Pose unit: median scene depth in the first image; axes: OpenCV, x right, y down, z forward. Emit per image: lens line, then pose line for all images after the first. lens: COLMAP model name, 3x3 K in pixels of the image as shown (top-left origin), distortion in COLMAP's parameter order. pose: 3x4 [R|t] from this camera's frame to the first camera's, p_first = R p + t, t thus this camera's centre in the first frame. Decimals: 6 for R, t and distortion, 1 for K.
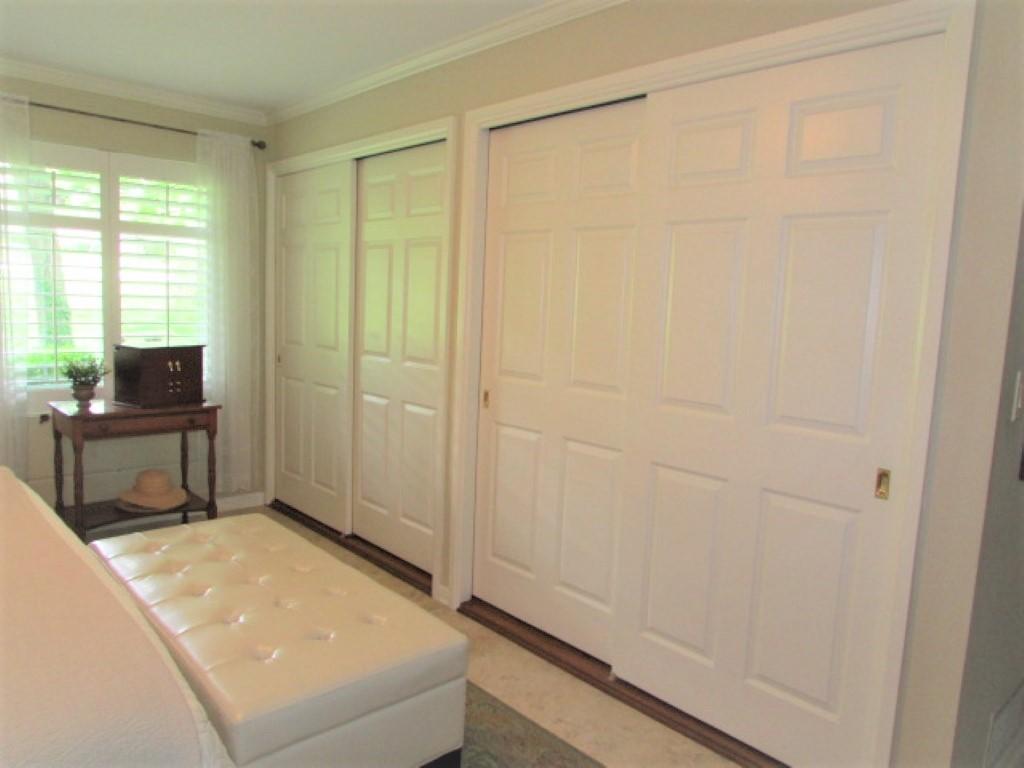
lens RADIAL K [[736.7, 0, 512.0], [0, 736.7, 384.0], [0, 0, 1]] dist [-0.003767, -0.002708]
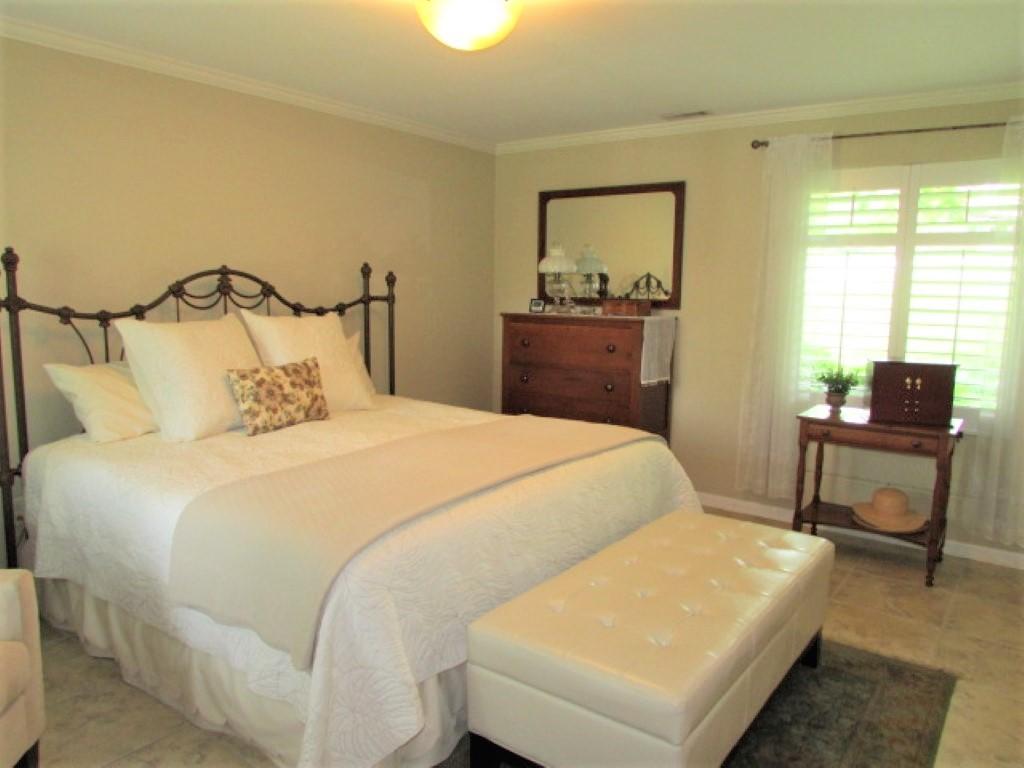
lens RADIAL K [[736.7, 0, 512.0], [0, 736.7, 384.0], [0, 0, 1]] dist [-0.003767, -0.002708]
pose [[0.195495, 0.096016, -0.975993, 0.353424], [-0.130657, 0.988874, 0.071112, -0.023541], [0.971962, 0.113618, 0.205866, 0.309233]]
